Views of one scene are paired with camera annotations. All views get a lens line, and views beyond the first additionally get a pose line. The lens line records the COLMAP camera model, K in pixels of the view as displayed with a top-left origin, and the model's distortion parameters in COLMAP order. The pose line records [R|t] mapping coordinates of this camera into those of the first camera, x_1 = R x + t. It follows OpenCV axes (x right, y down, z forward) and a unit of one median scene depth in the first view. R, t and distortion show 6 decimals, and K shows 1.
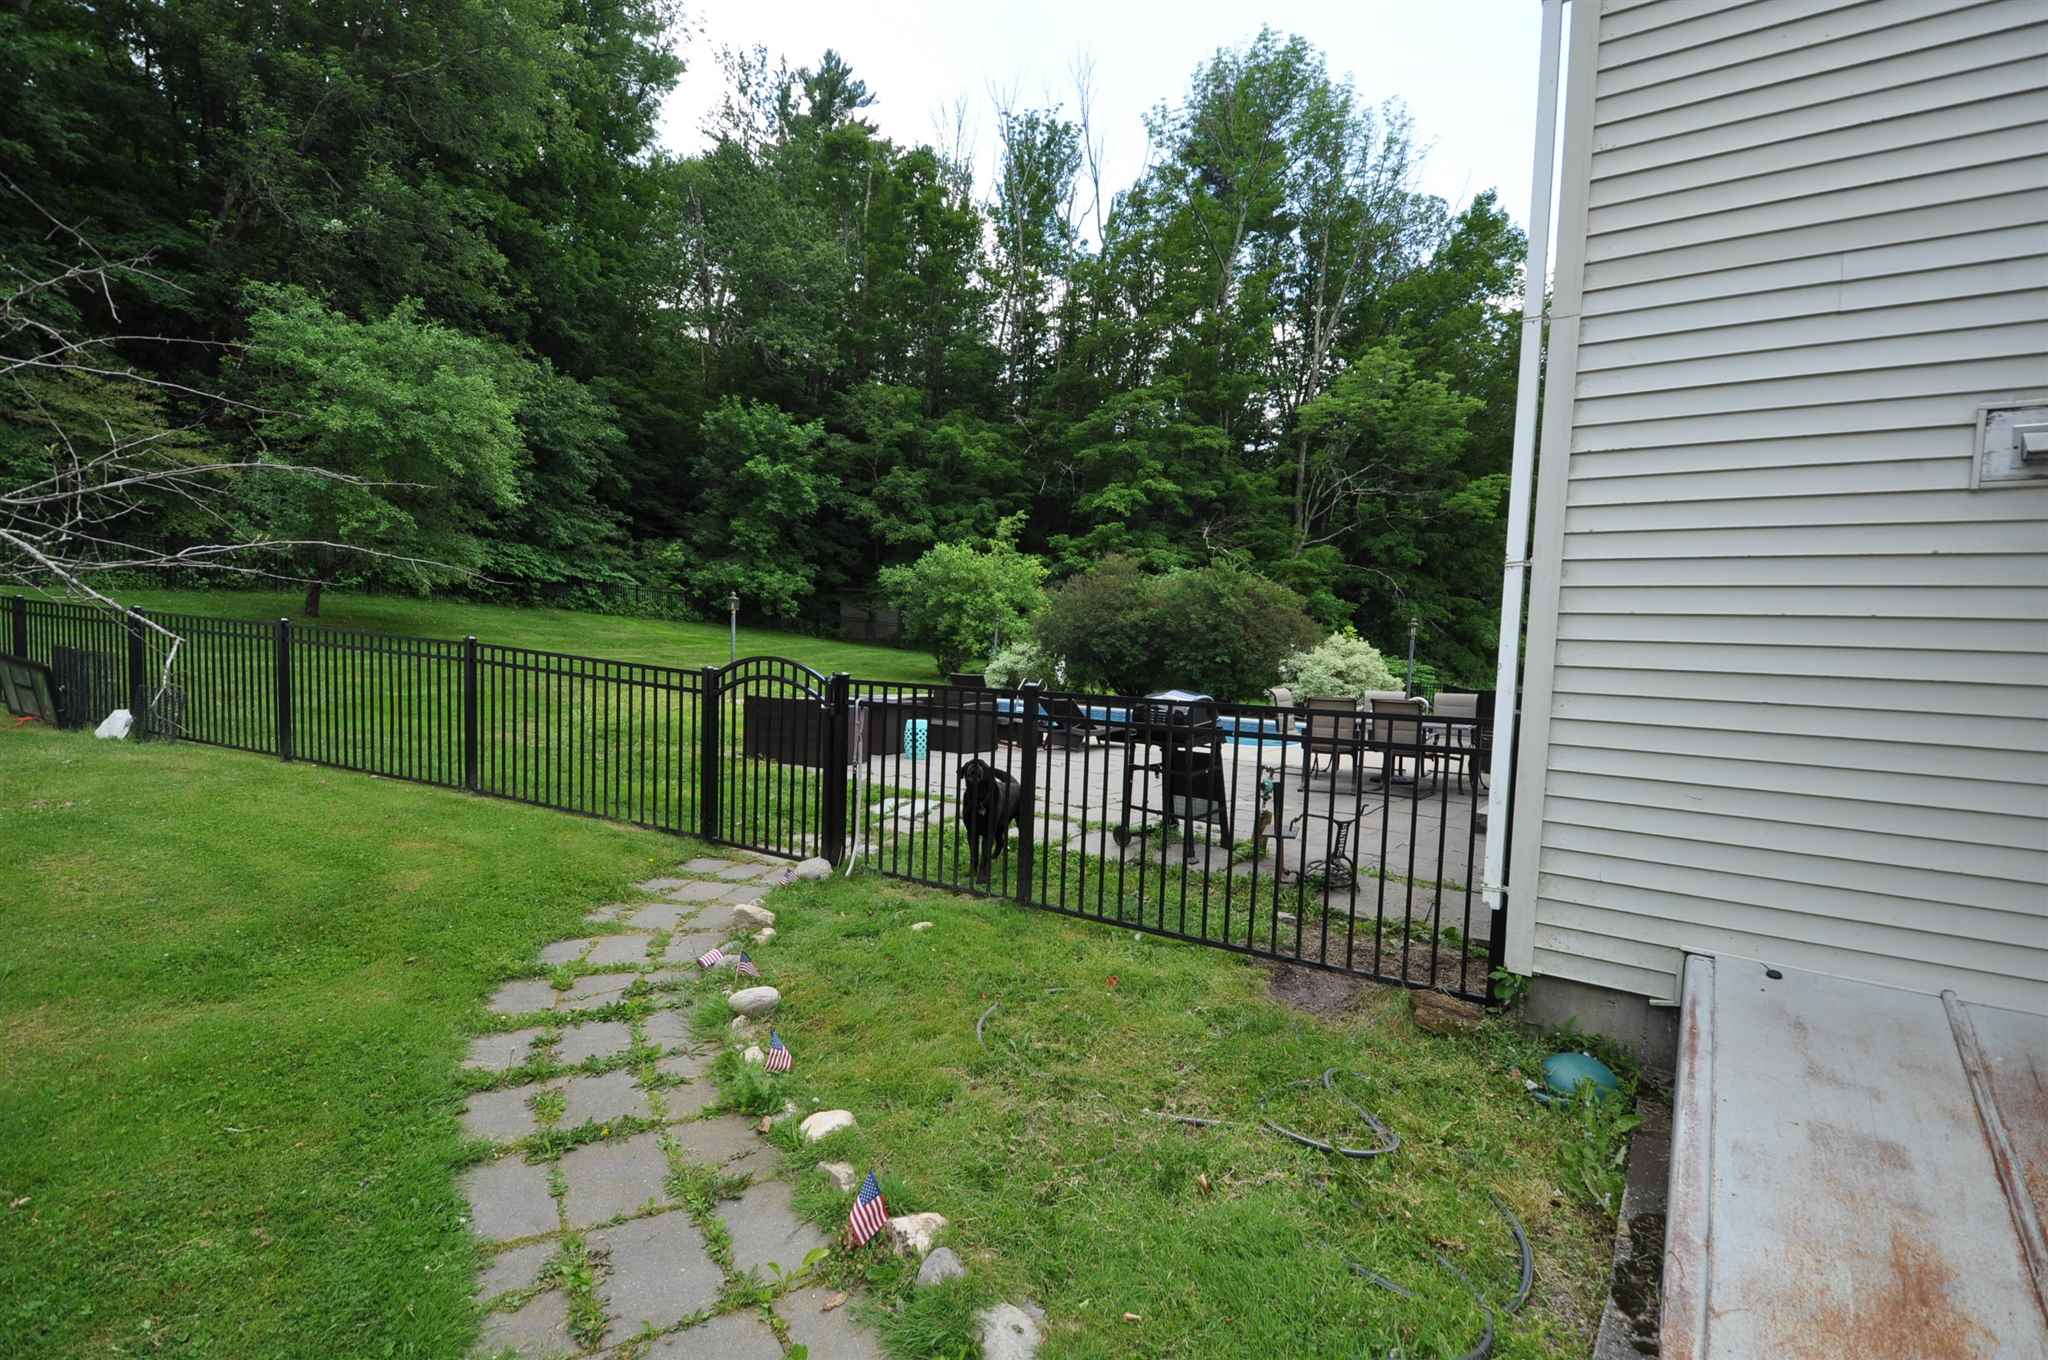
lens RADIAL K [[929.7, 0, 1030.5], [0, 929.7, 712.9], [0, 0, 1]] dist [0.001134, -0.015211]
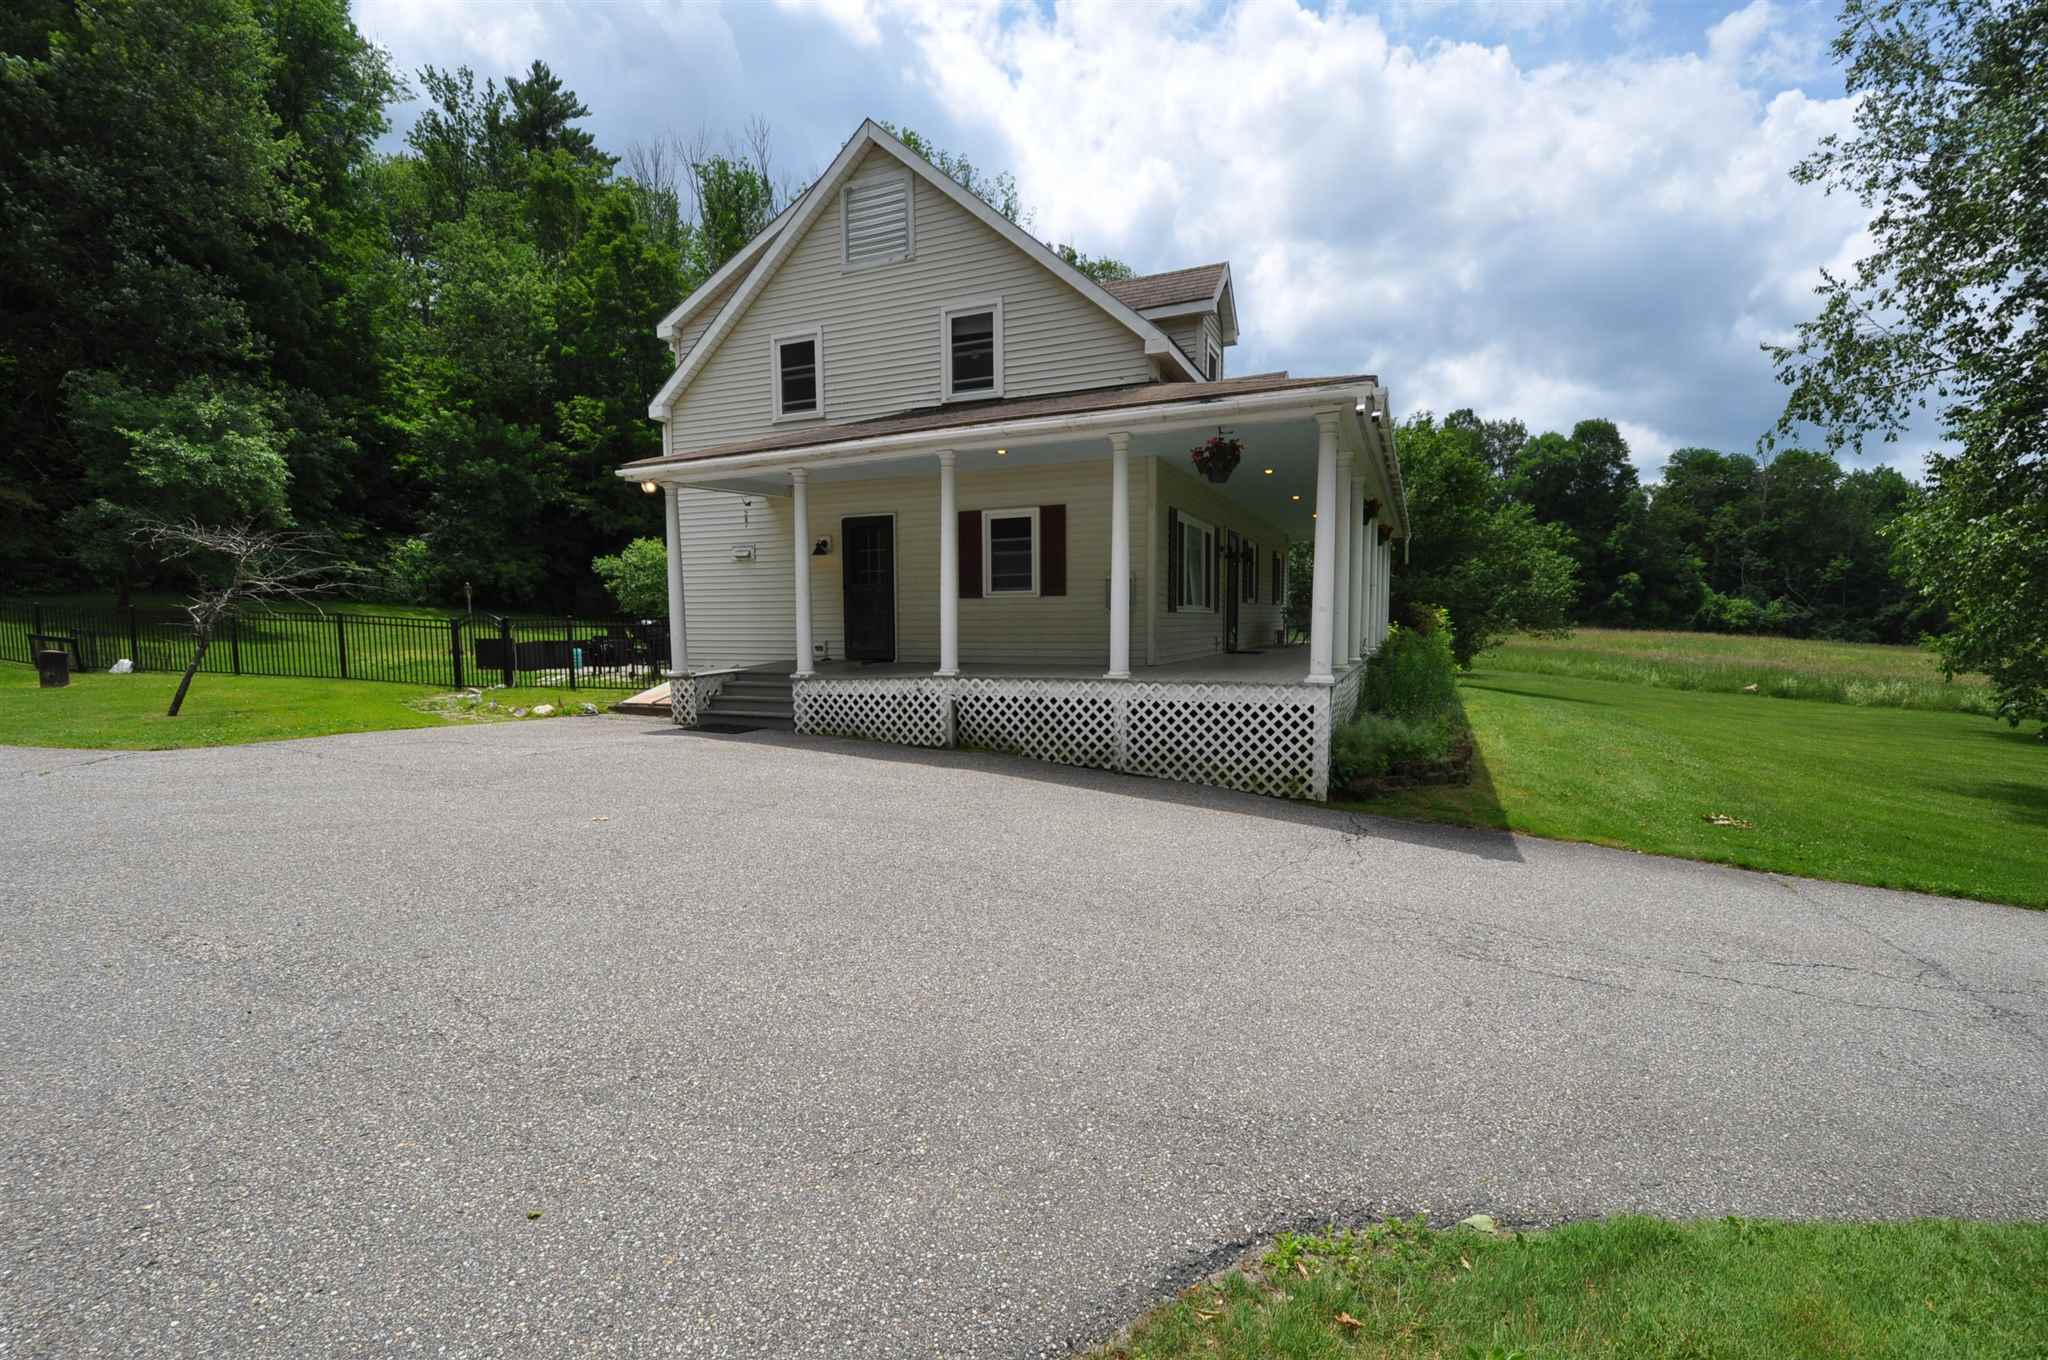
lens RADIAL K [[927.2, 0, 995.5], [0, 927.2, 685.8], [0, 0, 1]] dist [0.000464, -0.000041]
pose [[0.979062, -0.059843, 0.194566, 0.068548], [0.059257, 0.998204, 0.008836, 0.022987], [-0.194745, 0.002878, 0.980850, -0.203506]]
